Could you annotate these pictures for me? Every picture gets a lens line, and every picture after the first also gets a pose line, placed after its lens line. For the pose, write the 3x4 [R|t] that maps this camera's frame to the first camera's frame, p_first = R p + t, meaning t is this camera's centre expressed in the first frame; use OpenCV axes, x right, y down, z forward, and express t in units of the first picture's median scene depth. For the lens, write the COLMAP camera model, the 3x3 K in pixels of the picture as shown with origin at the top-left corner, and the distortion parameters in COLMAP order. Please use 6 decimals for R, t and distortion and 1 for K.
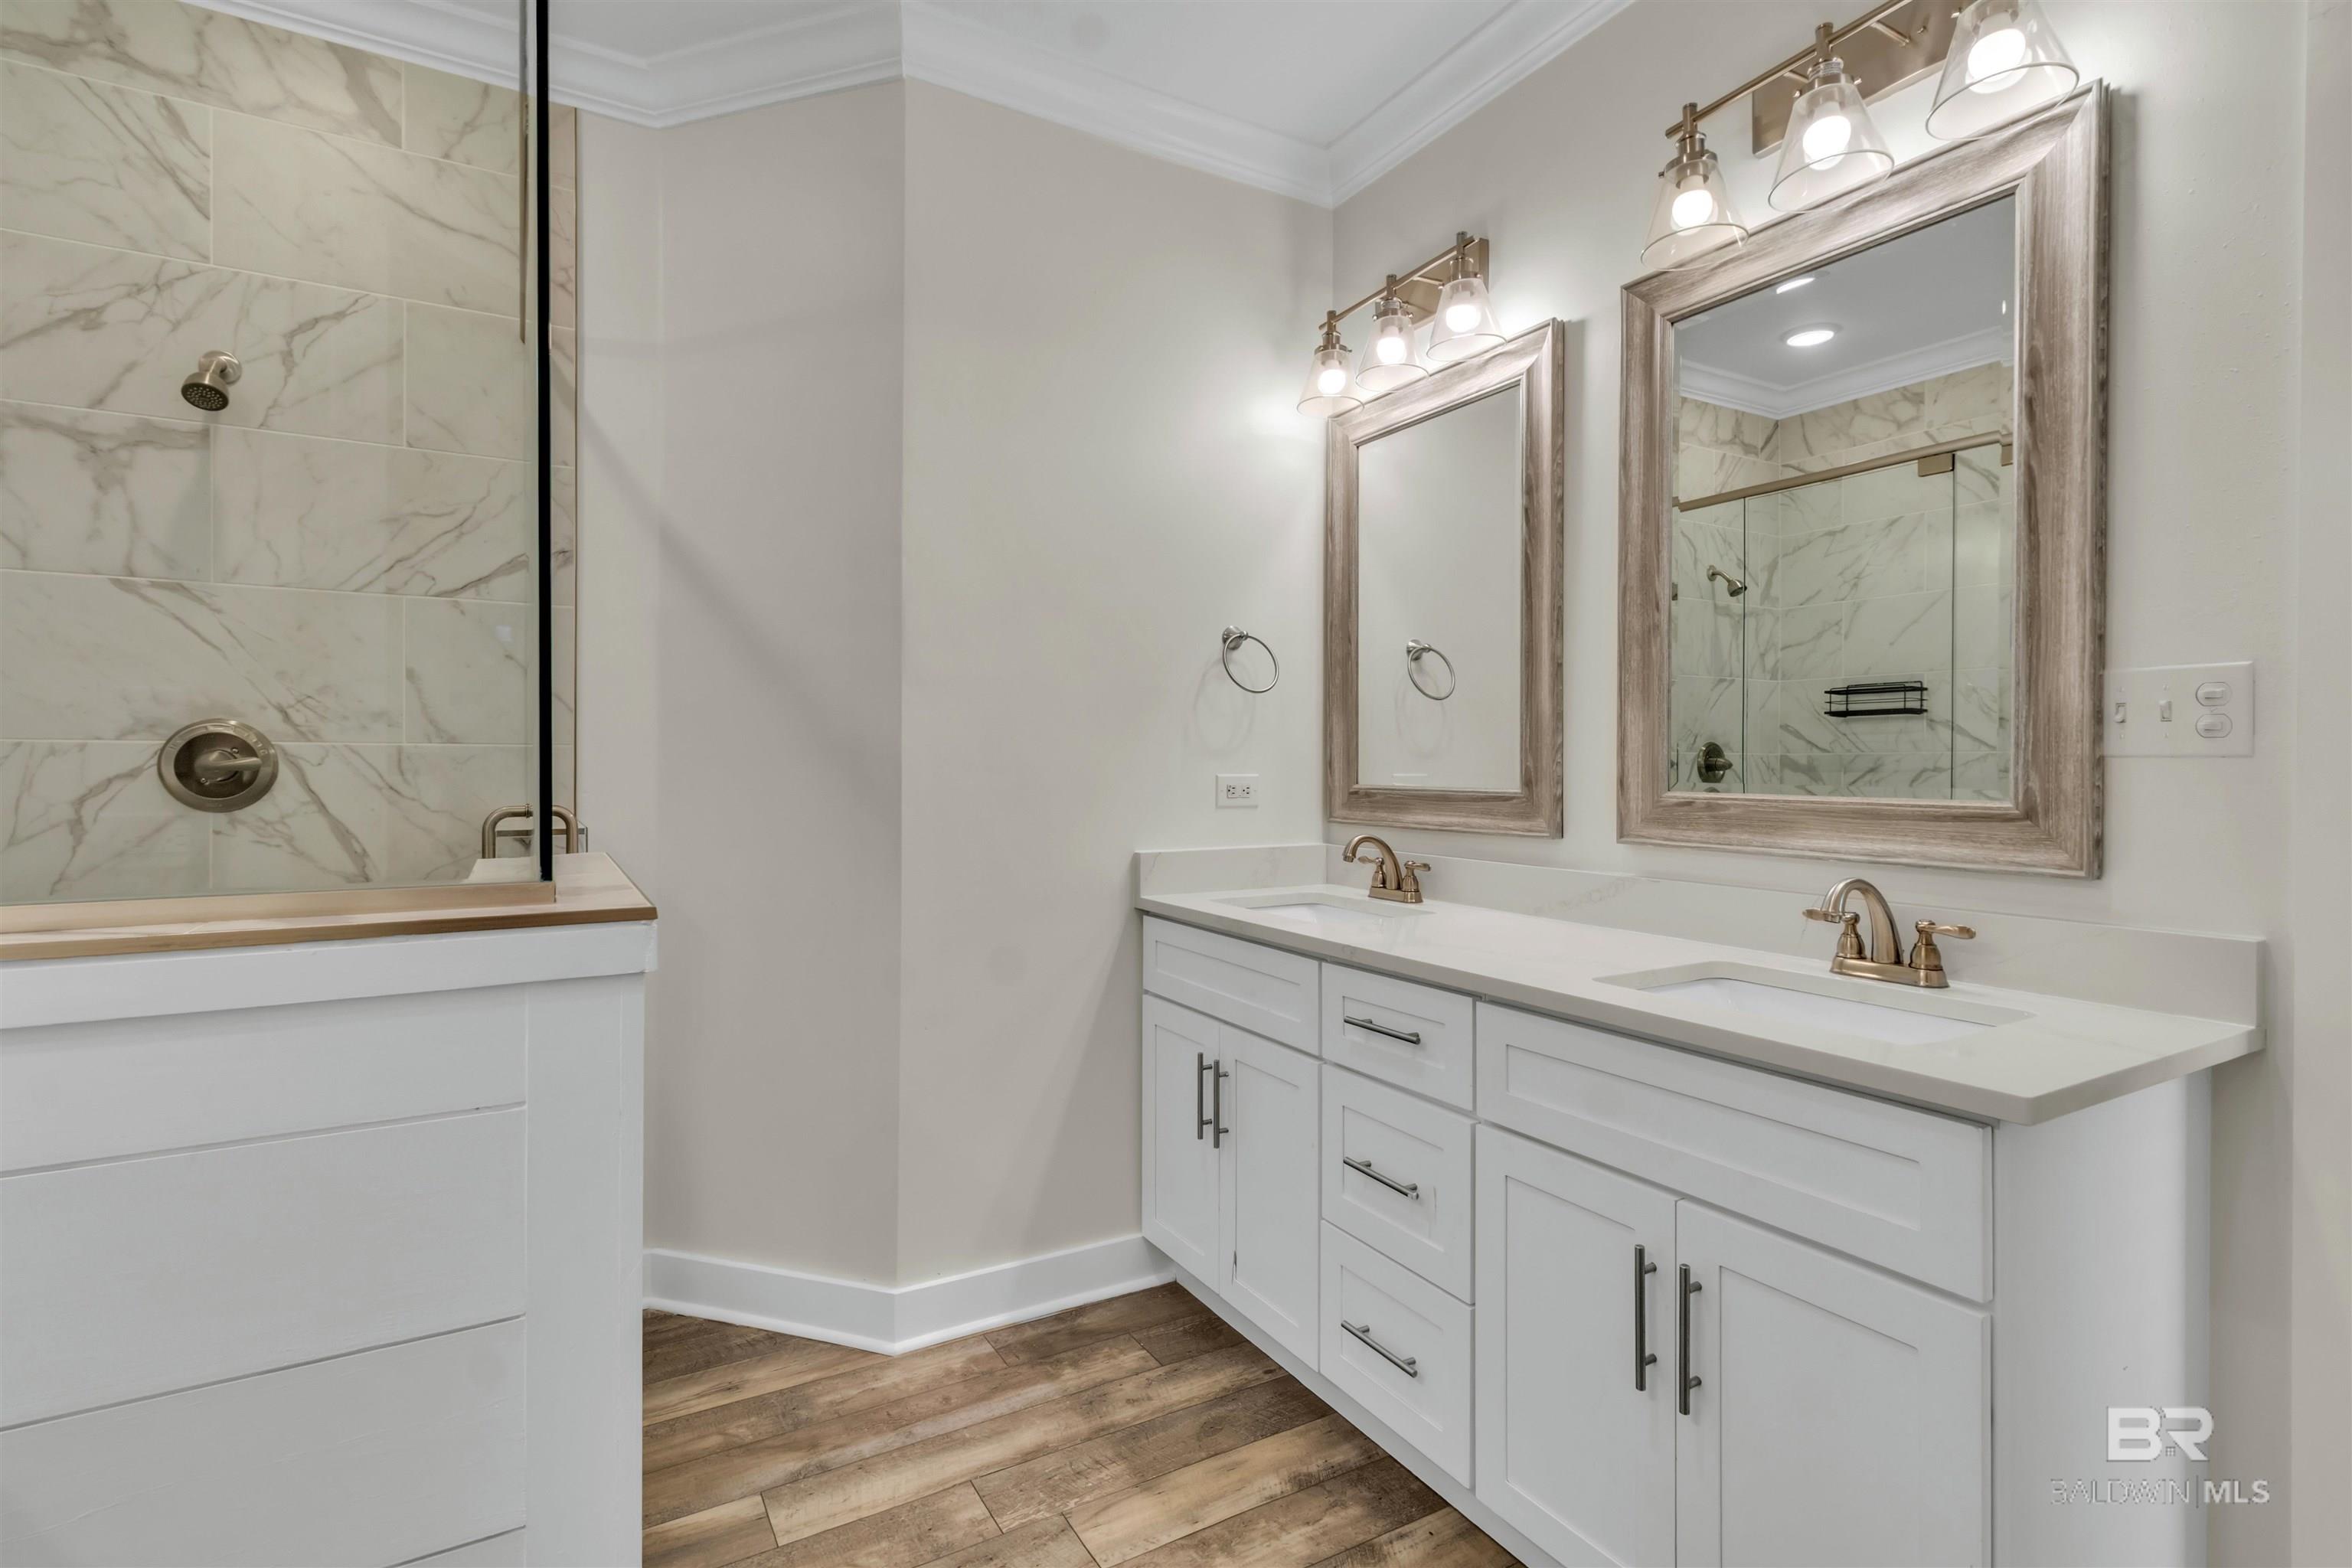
lens RADIAL K [[1119.9, 0, 1193.1], [0, 1119.9, 774.2], [0, 0, 1]] dist [0.001646, 0.000653]
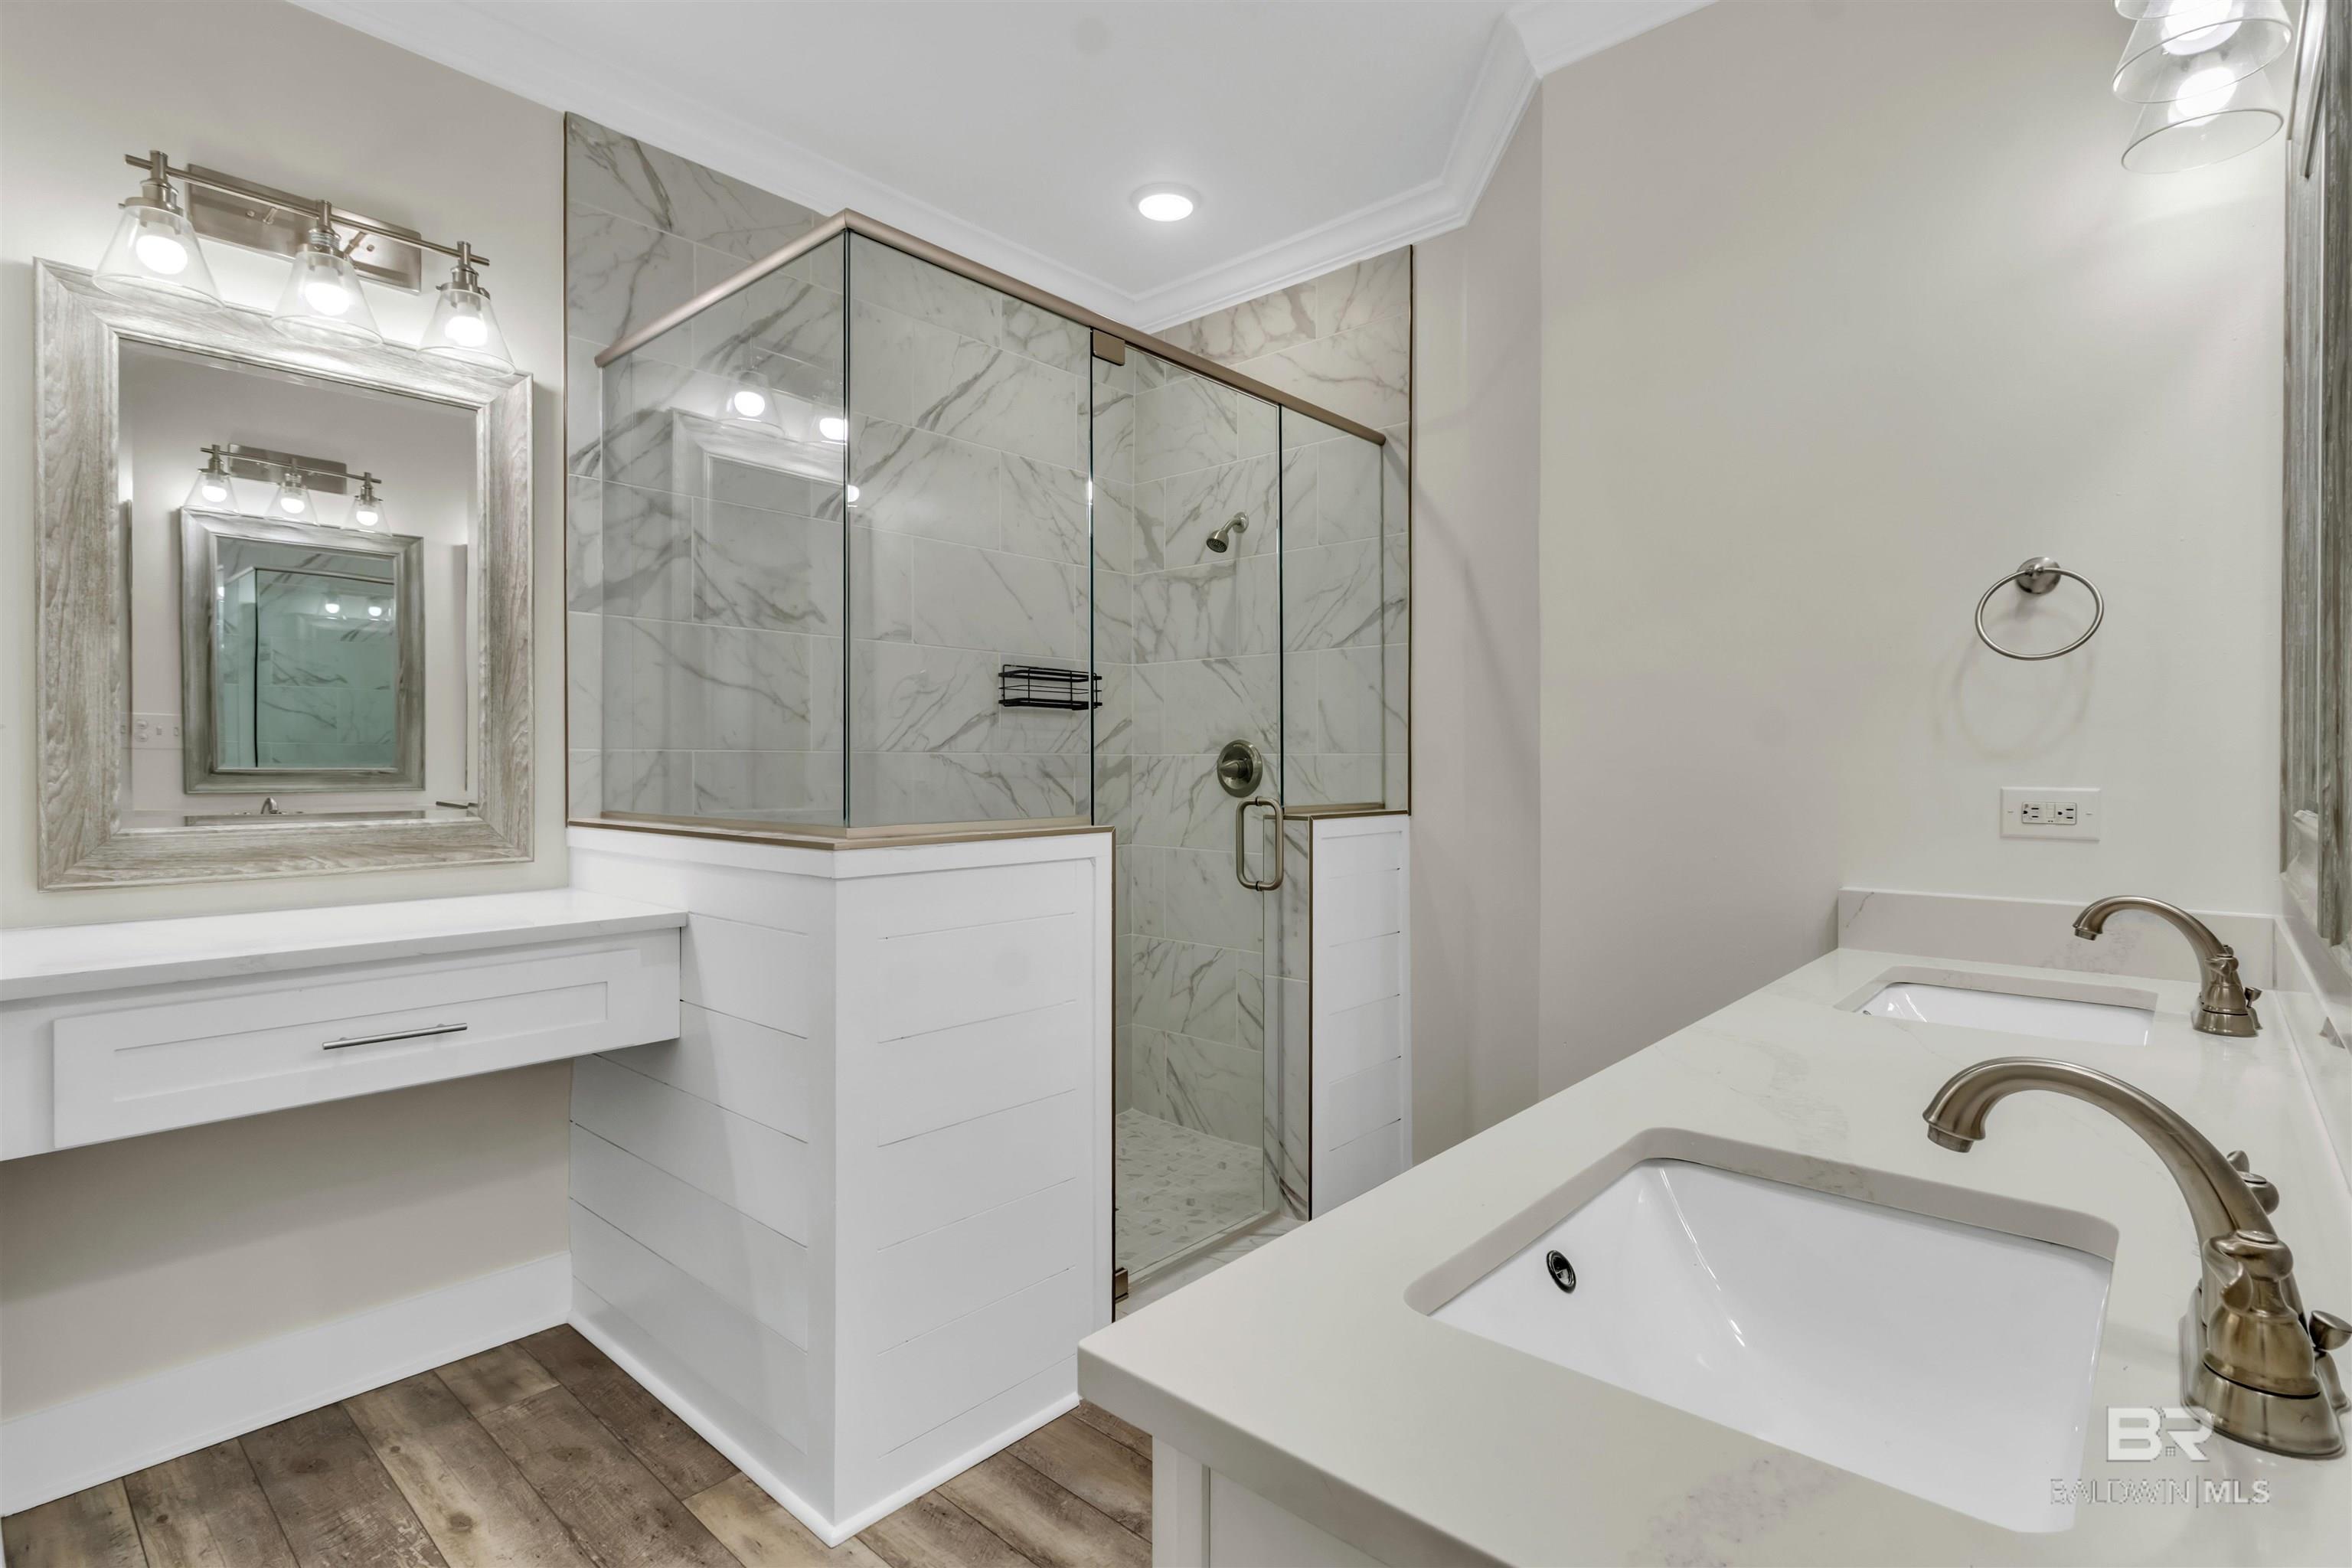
lens RADIAL K [[1119.9, 0, 1193.1], [0, 1119.9, 774.2], [0, 0, 1]] dist [0.001646, 0.000653]
pose [[0.311791, 0.007957, -0.950117, 0.644462], [-0.011326, 0.999925, 0.004657, -0.006613], [0.950083, 0.009309, 0.311858, 0.434004]]
